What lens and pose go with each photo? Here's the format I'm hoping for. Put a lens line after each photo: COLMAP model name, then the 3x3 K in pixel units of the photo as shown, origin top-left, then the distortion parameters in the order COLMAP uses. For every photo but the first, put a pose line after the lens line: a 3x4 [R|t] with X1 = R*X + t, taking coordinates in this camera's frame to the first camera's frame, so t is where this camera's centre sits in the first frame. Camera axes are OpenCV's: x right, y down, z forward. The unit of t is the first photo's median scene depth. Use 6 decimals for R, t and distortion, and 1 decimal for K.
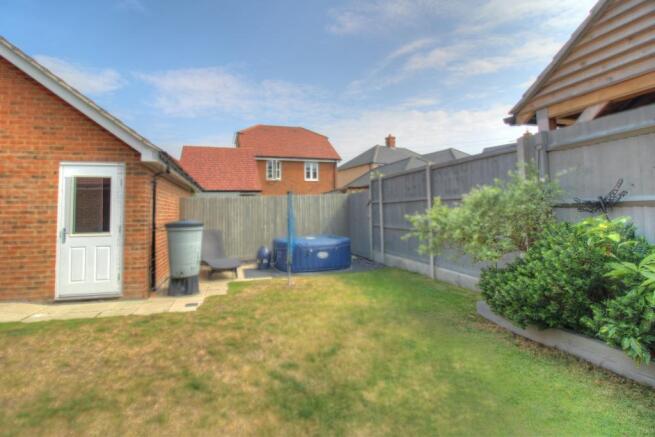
lens RADIAL K [[319.4, 0, 305.9], [0, 319.4, 194.6], [0, 0, 1]] dist [-0.003181, -0.013599]
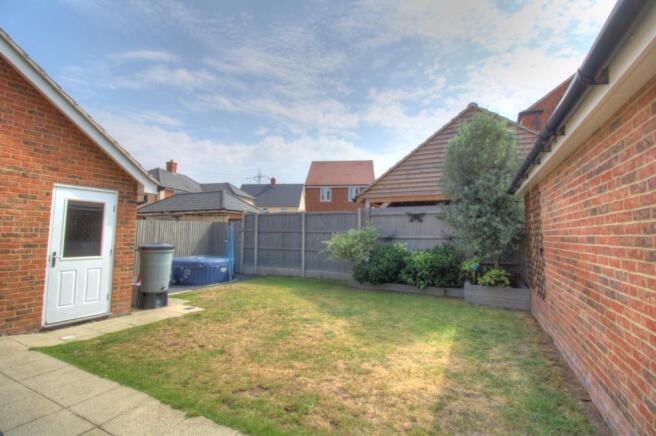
lens RADIAL K [[314.0, 0, 328.3], [0, 314.0, 208.0], [0, 0, 1]] dist [-0.000988, -0.009405]
pose [[0.644636, 0.085601, 0.759682, -0.961137], [-0.063496, 0.996273, -0.058380, -0.025935], [-0.761848, -0.010603, 0.647669, -0.251215]]
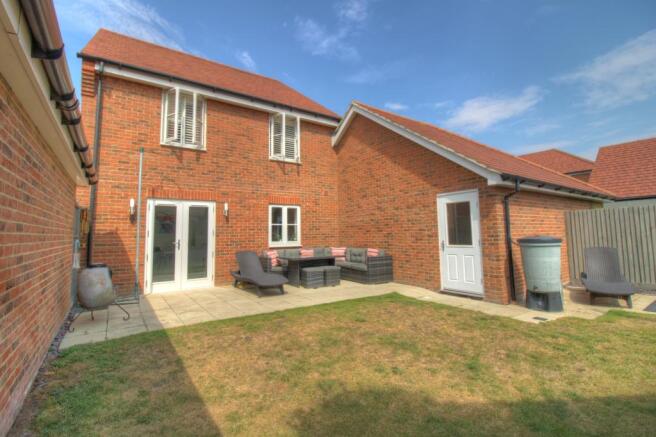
lens RADIAL K [[300.3, 0, 314.4], [0, 300.3, 209.9], [0, 0, 1]] dist [-0.002235, -0.000889]
pose [[0.333516, -0.071326, -0.940042, 0.317948], [0.070732, 0.996217, -0.050493, -0.004172], [0.940087, -0.049651, 0.337299, 0.017217]]
